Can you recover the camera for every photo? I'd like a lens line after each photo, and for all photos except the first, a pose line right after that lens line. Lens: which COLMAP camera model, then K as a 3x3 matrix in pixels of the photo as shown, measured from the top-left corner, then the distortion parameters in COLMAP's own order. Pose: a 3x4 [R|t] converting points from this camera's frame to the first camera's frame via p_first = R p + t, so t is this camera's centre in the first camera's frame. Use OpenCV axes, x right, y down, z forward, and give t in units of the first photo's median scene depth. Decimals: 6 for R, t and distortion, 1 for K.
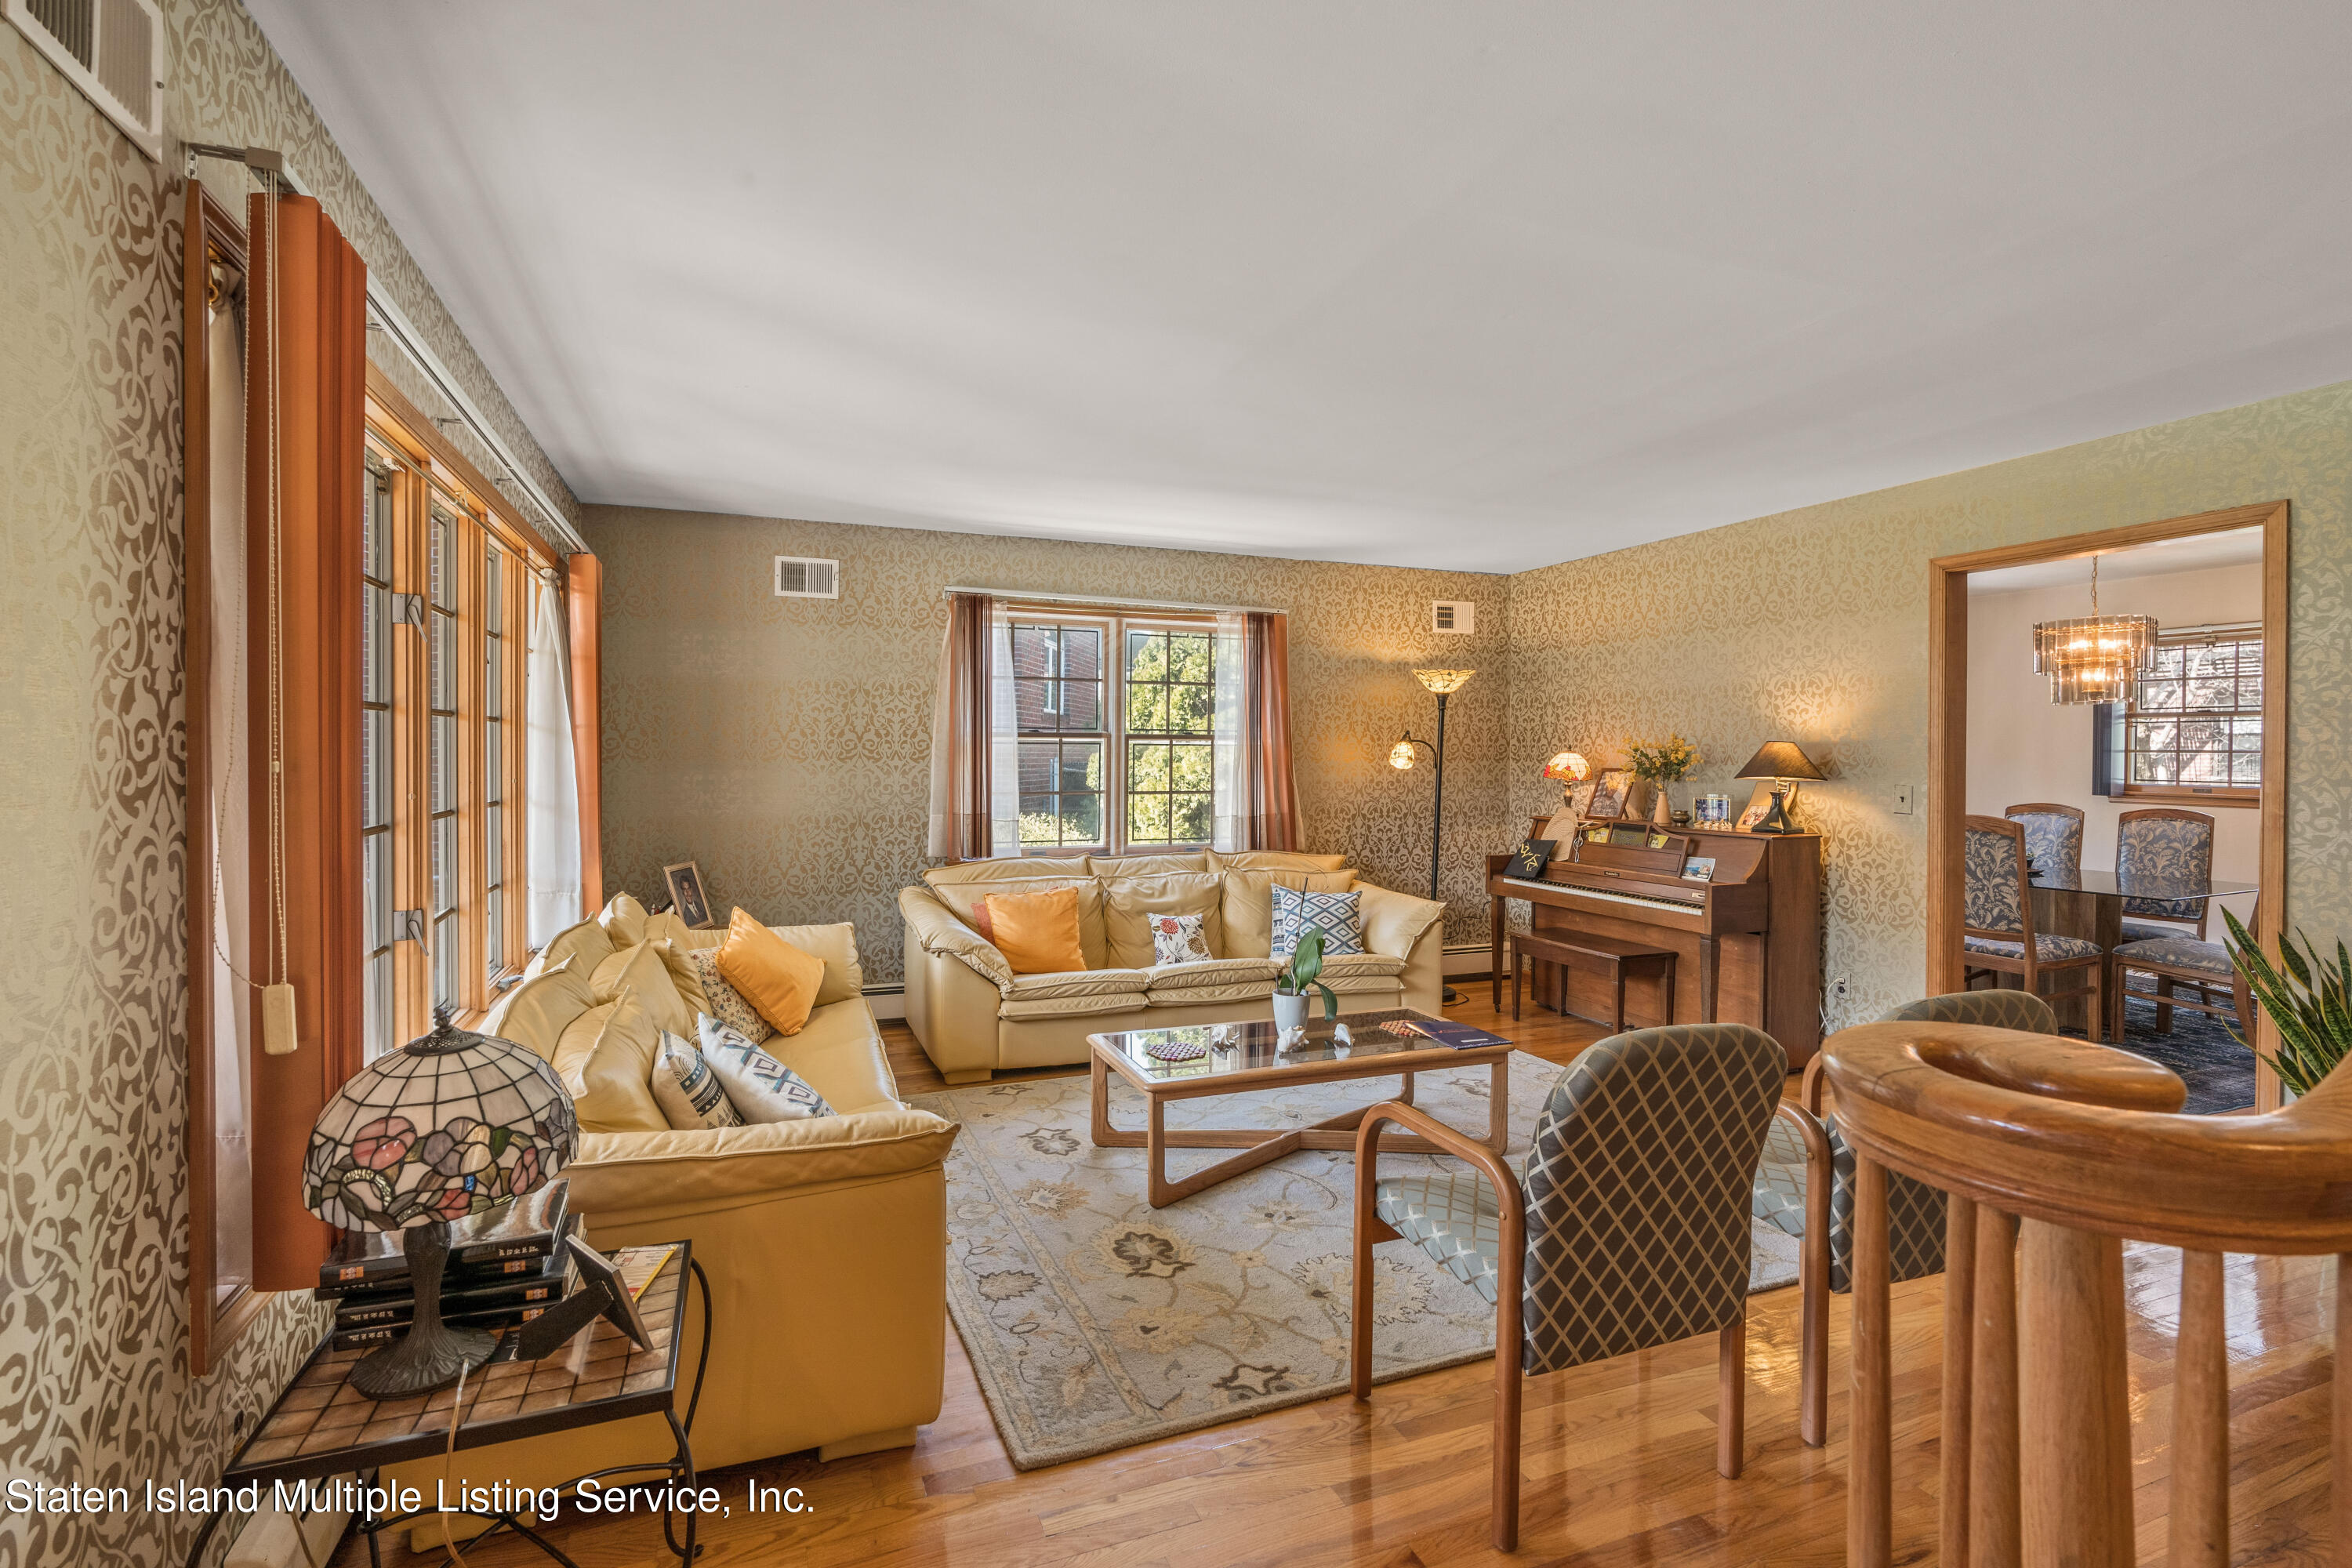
lens RADIAL K [[1073.1, 0, 1153.5], [0, 1073.1, 765.6], [0, 0, 1]] dist [-0.005327, 0.002030]
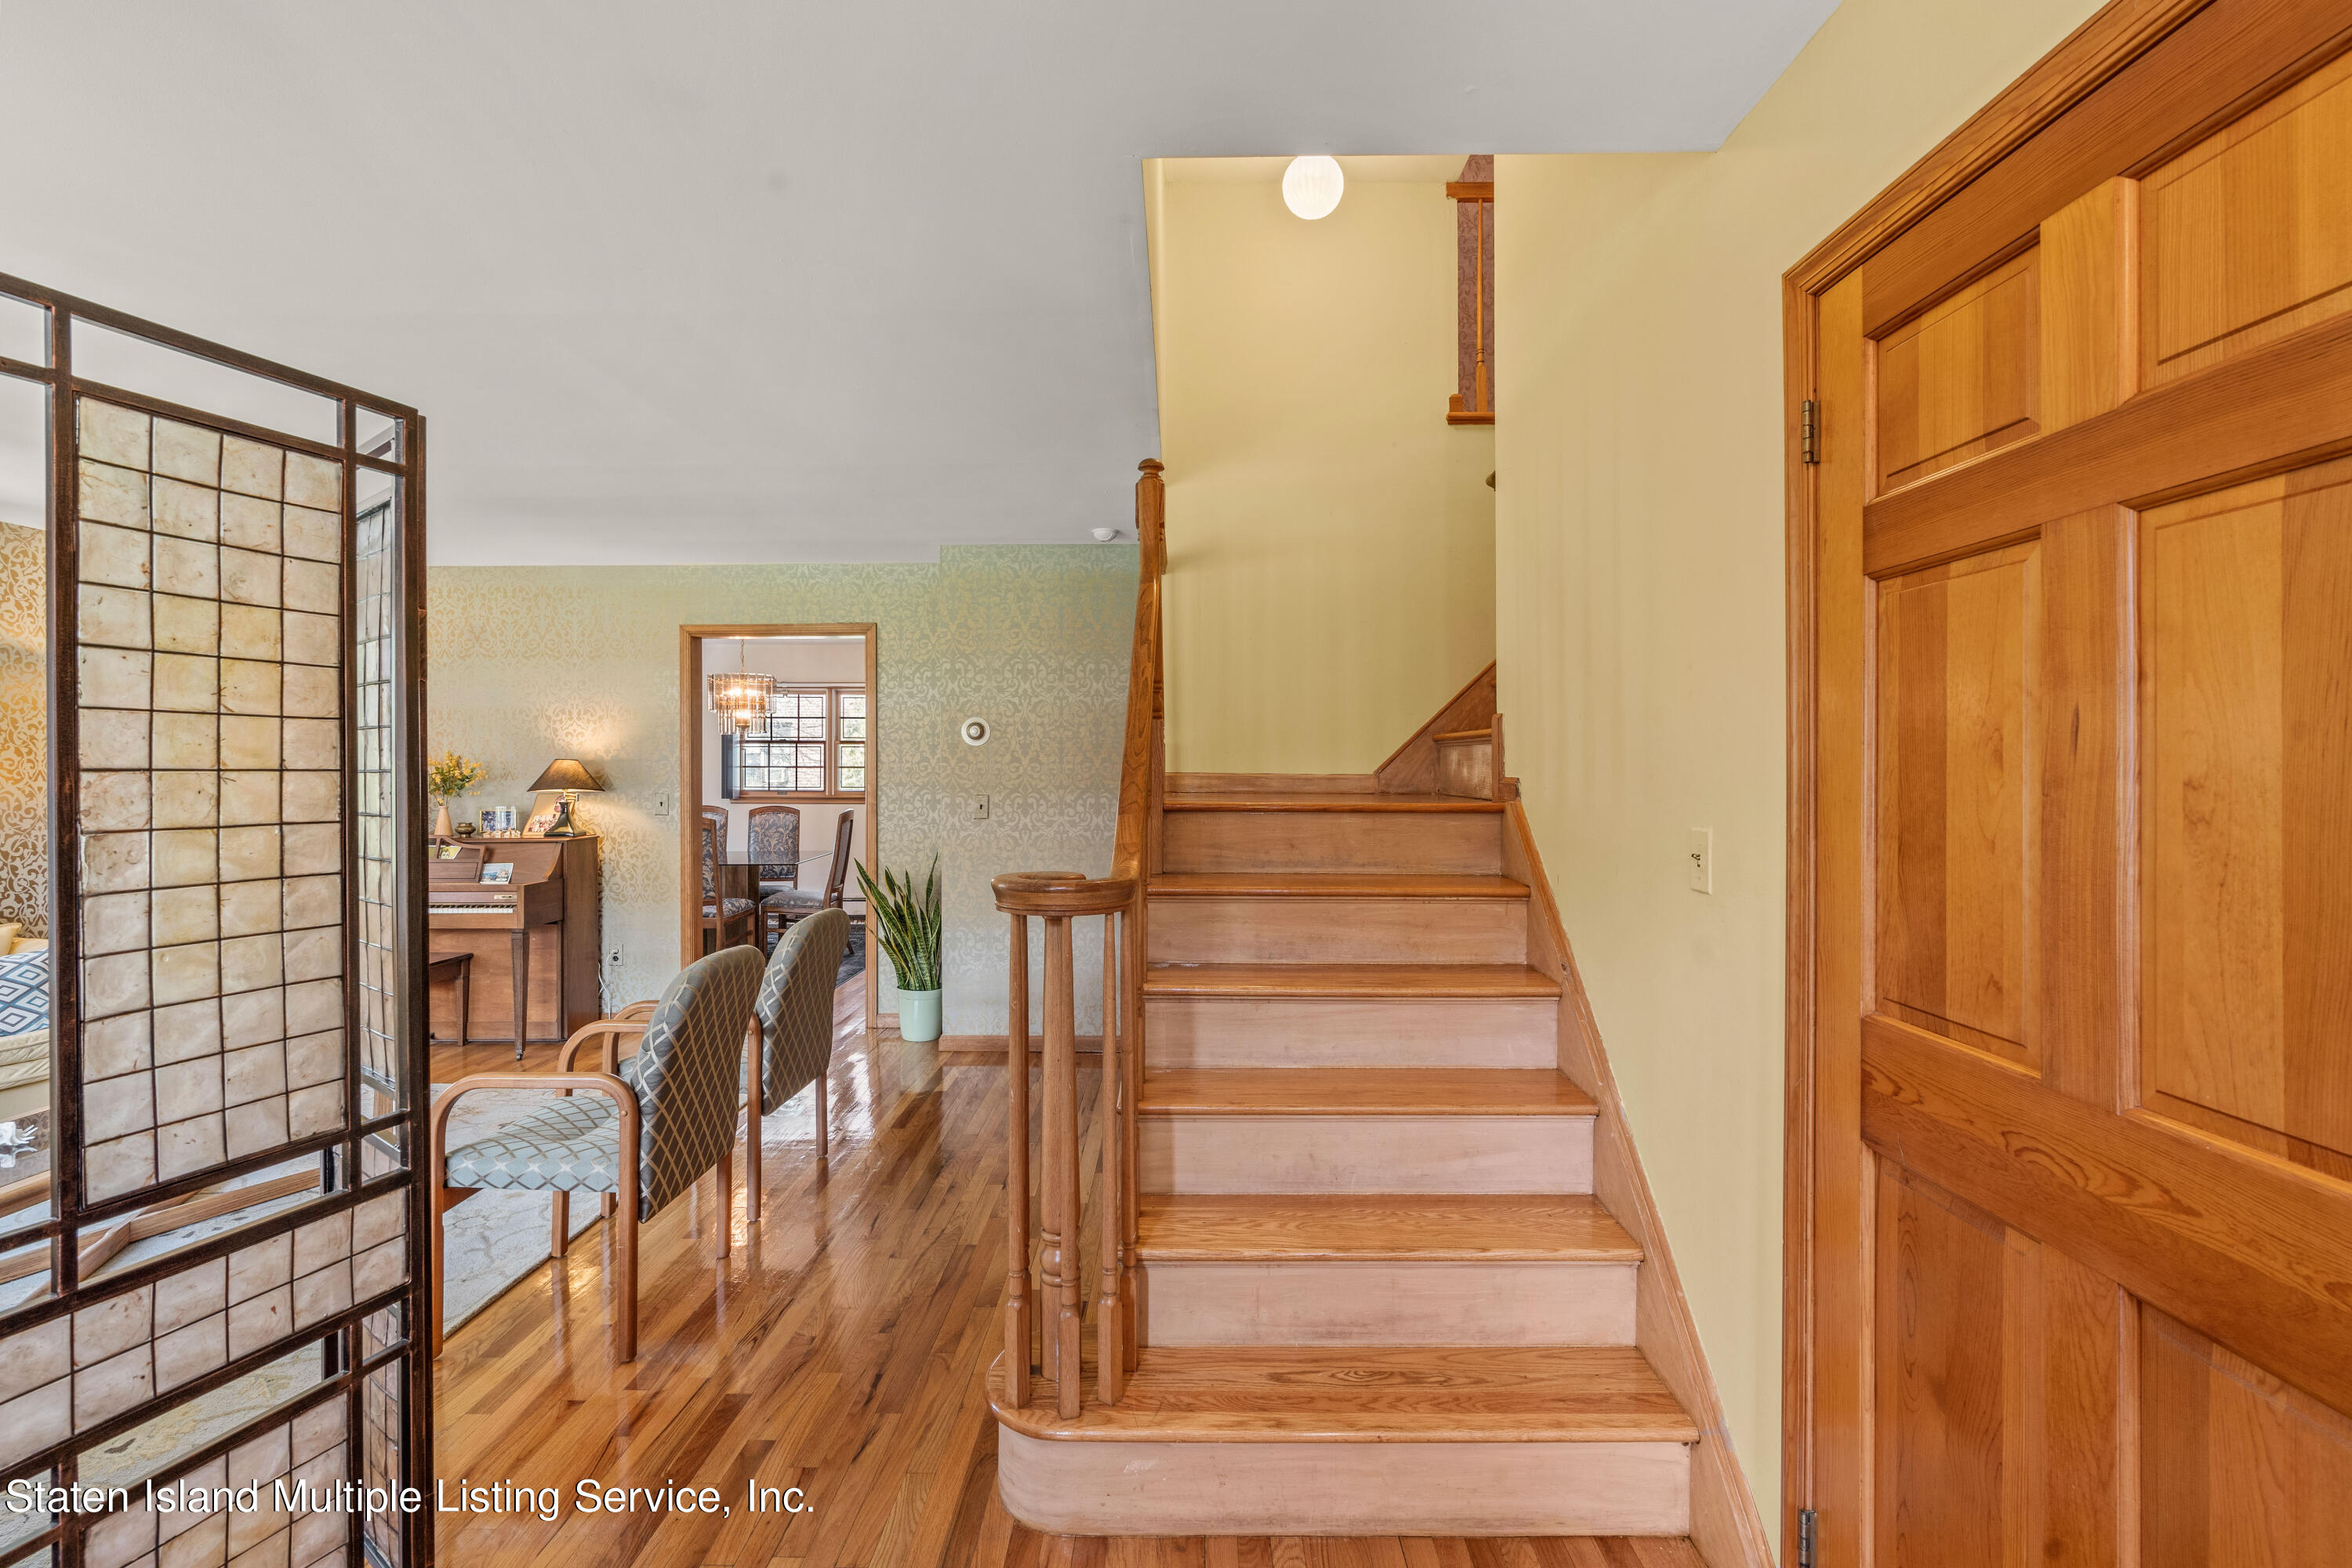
lens RADIAL K [[1073.1, 0, 1178.8], [0, 1073.1, 774.7], [0, 0, 1]] dist [-0.005327, 0.002030]
pose [[0.353817, -0.009090, 0.935270, -0.281454], [0.014208, 0.999890, 0.004343, -0.001137], [-0.935207, 0.011752, 0.353907, -0.056211]]
